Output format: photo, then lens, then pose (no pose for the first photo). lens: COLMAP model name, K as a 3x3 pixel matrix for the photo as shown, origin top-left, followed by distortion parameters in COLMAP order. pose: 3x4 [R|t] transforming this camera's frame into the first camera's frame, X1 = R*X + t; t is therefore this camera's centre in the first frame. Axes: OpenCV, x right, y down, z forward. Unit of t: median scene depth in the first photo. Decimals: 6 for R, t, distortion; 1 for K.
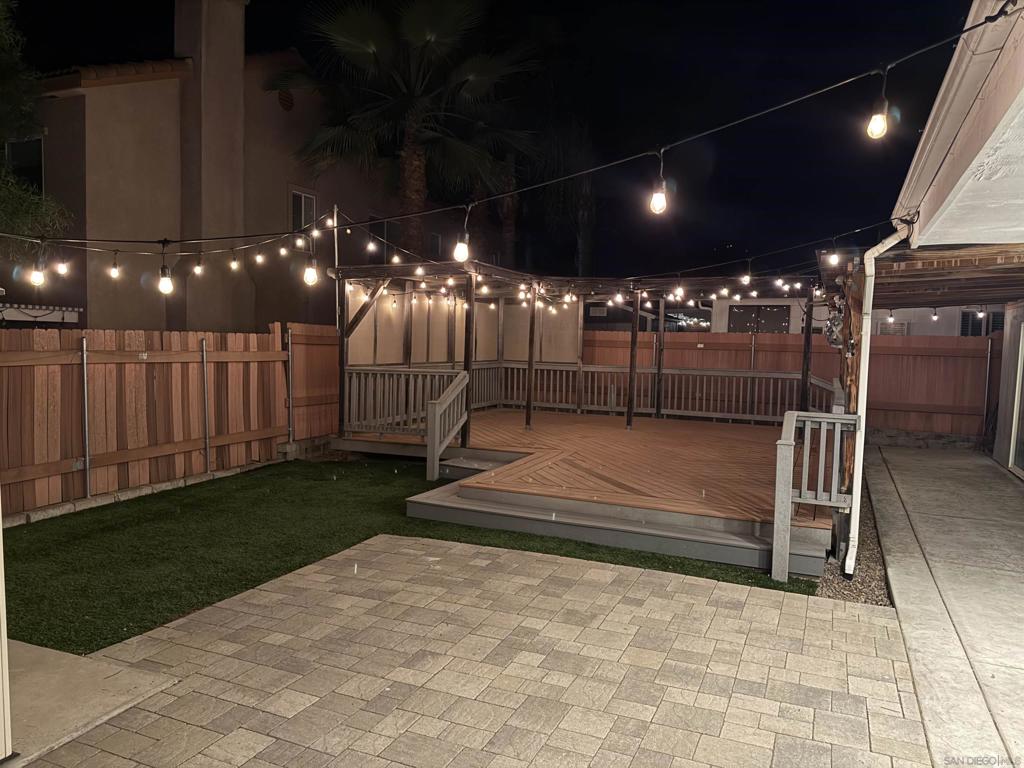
lens RADIAL K [[715.7, 0, 512.3], [0, 715.7, 378.8], [0, 0, 1]] dist [0.126220, -0.192012]
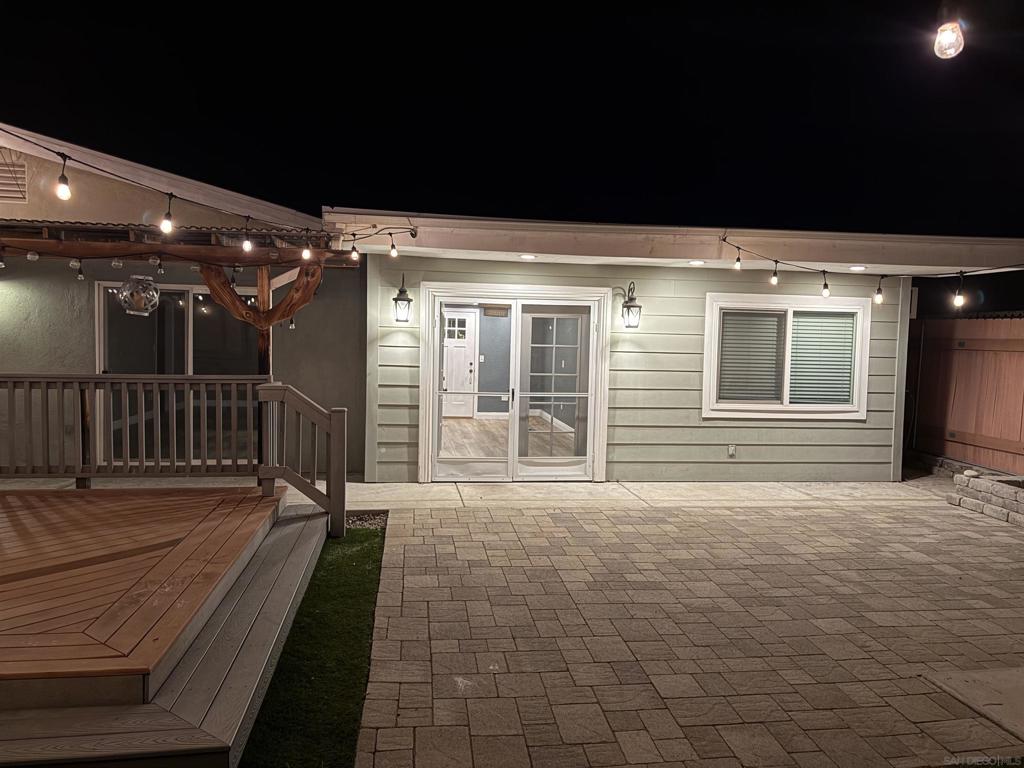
lens RADIAL K [[715.7, 0, 512.3], [0, 715.7, 378.8], [0, 0, 1]] dist [0.126220, -0.192012]
pose [[-0.539280, -0.083262, 0.838001, -0.626246], [0.009070, 0.994468, 0.104645, -0.064119], [-0.842078, 0.064033, -0.535541, 1.295769]]
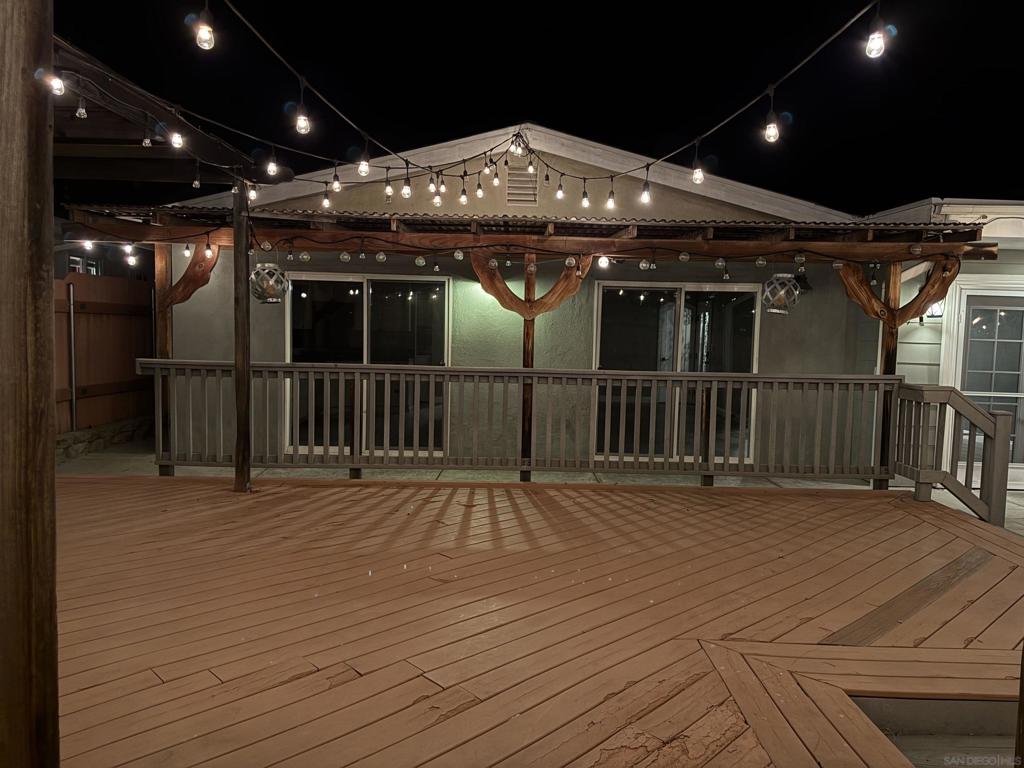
lens RADIAL K [[715.7, 0, 512.3], [0, 715.7, 378.8], [0, 0, 1]] dist [0.126220, -0.192012]
pose [[-0.431478, -0.096252, 0.896974, -0.225767], [0.016547, 0.993280, 0.114546, -0.083012], [-0.901972, 0.064266, -0.426986, 1.964041]]
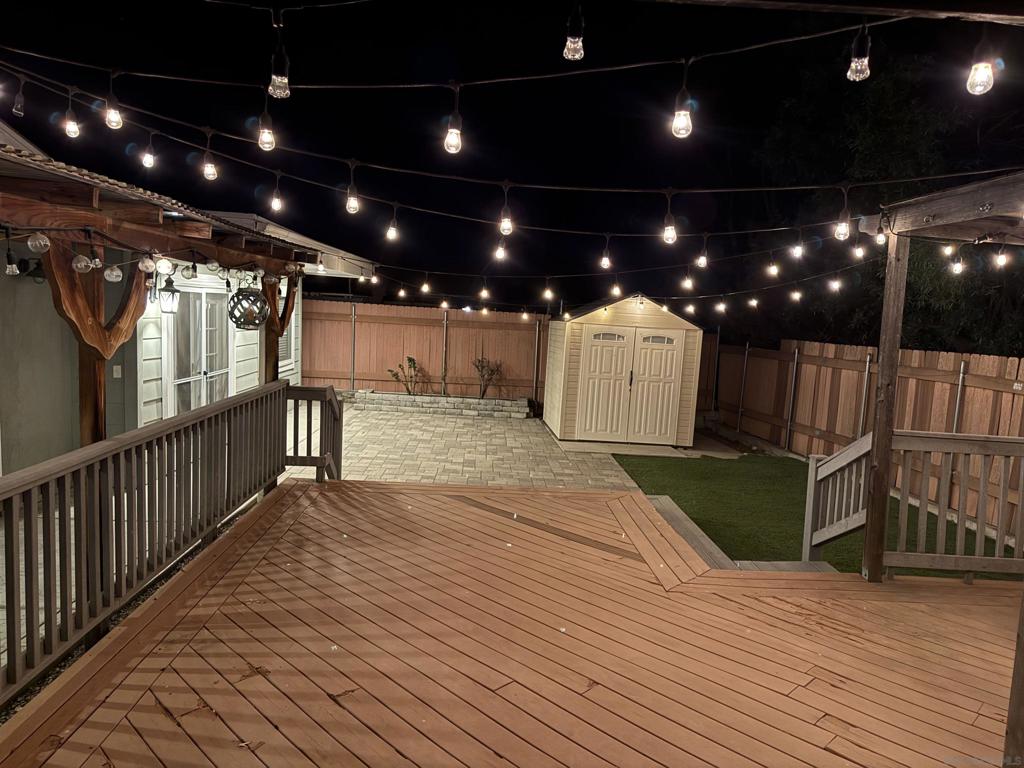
lens RADIAL K [[715.7, 0, 512.3], [0, 715.7, 378.8], [0, 0, 1]] dist [0.126220, -0.192012]
pose [[-0.891866, -0.024253, -0.451648, 0.658163], [-0.093529, 0.986868, 0.131698, -0.145971], [0.442523, 0.159699, -0.882423, 2.199578]]
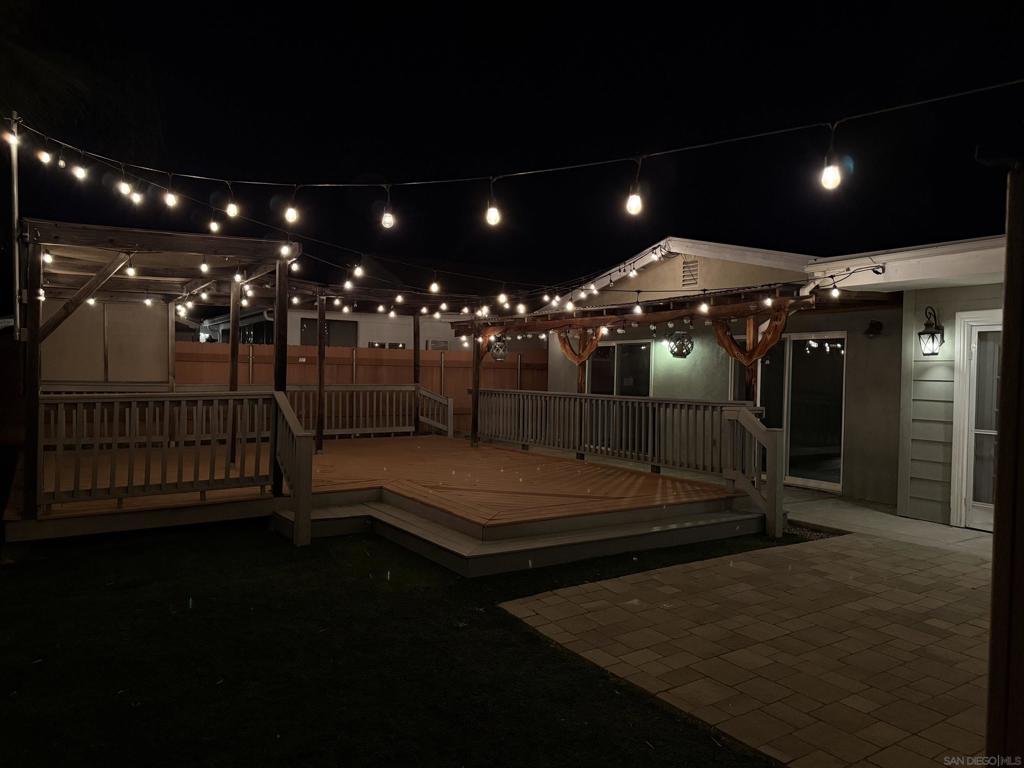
lens RADIAL K [[715.7, 0, 512.3], [0, 715.7, 378.8], [0, 0, 1]] dist [0.126220, -0.192012]
pose [[0.545904, -0.024405, 0.837492, -0.921372], [0.045328, 0.998972, -0.000436, -0.022224], [-0.836620, 0.038200, 0.546449, 0.650675]]
